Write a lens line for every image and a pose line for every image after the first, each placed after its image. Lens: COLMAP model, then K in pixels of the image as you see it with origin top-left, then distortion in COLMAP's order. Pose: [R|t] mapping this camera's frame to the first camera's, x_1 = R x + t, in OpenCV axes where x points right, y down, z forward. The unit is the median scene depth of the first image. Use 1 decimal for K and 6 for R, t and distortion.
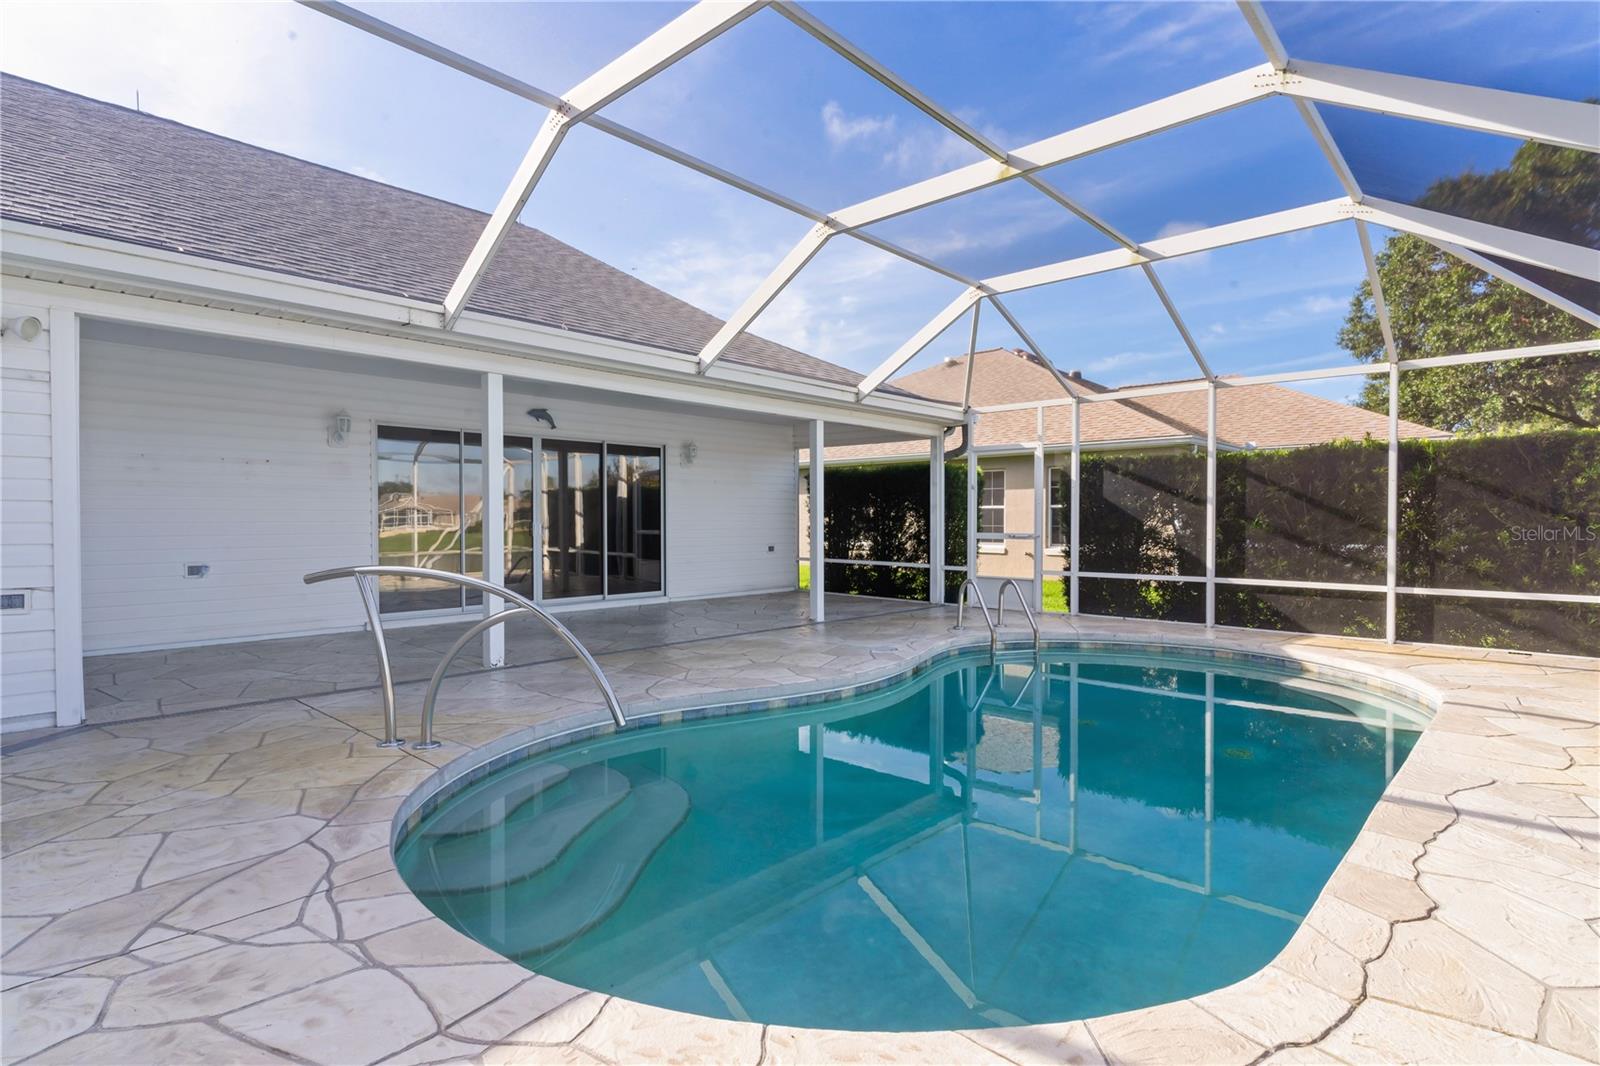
lens RADIAL K [[796.3, 0, 800.0], [0, 796.3, 533.0], [0, 0, 1]] dist [0.001173, -0.000055]
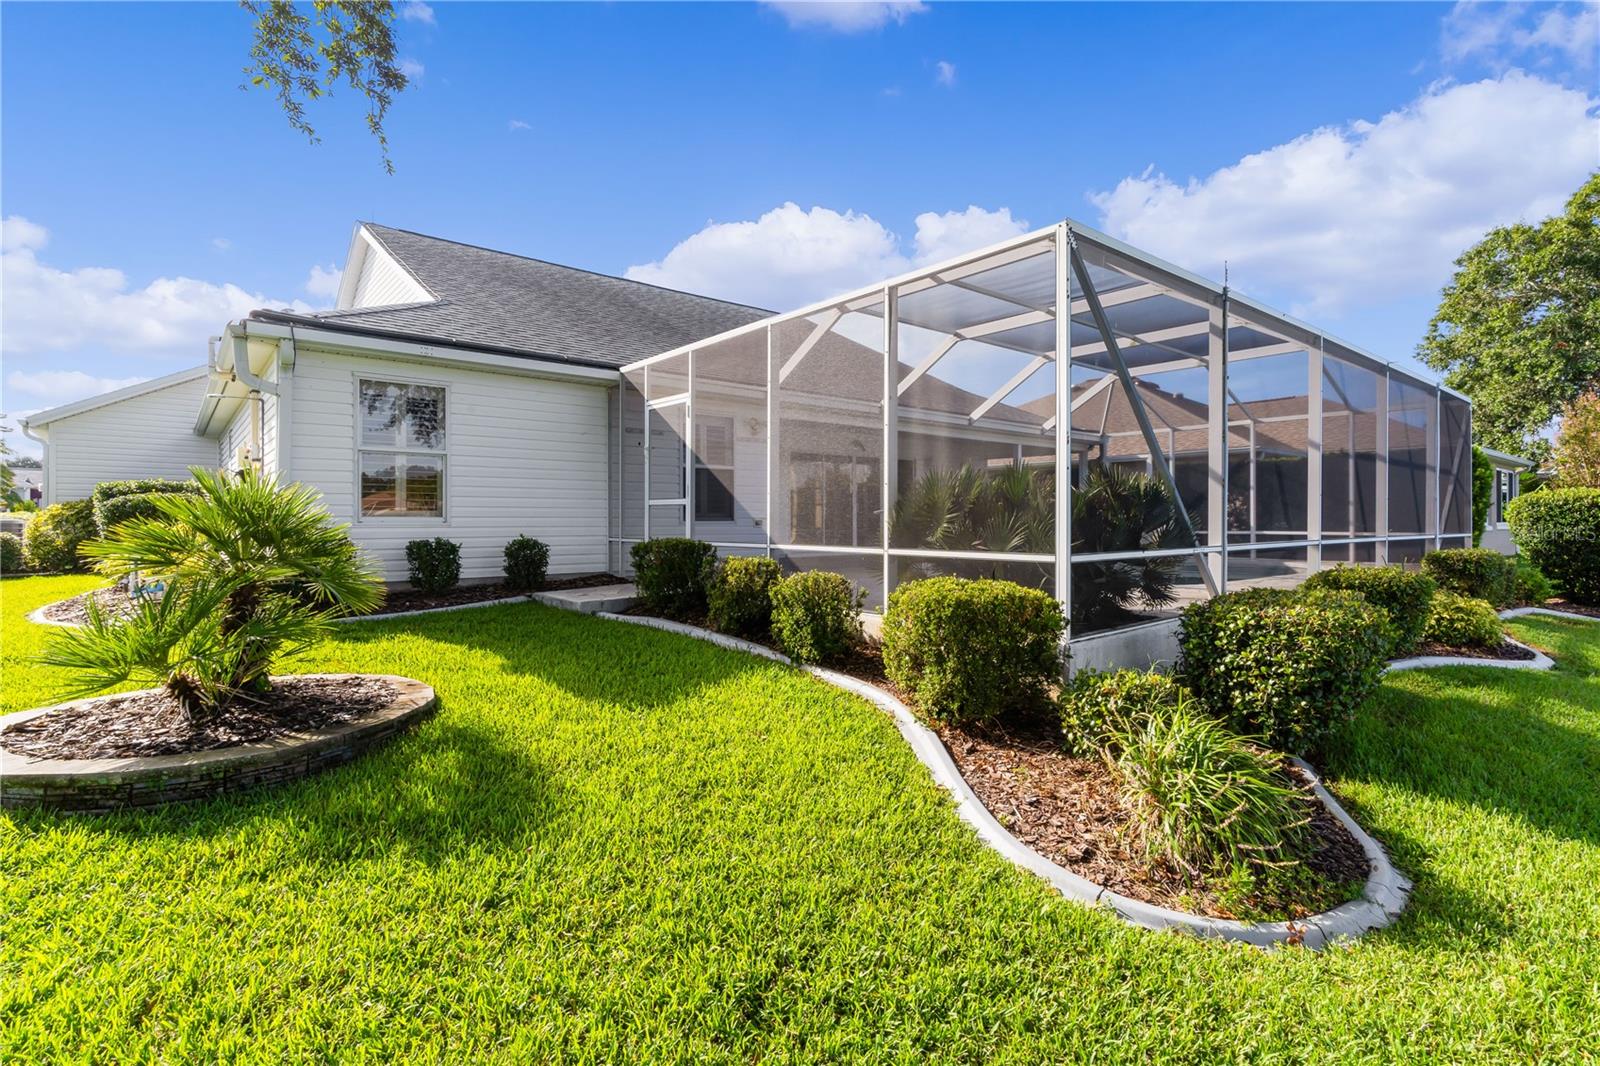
lens RADIAL K [[761.7, 0, 795.0], [0, 761.7, 525.7], [0, 0, 1]] dist [0.000154, 0.000045]
pose [[0.989267, -0.002613, -0.146099, -0.183906], [0.001324, 0.999959, -0.008923, 0.044657], [0.146116, 0.008634, 0.989230, -0.625839]]
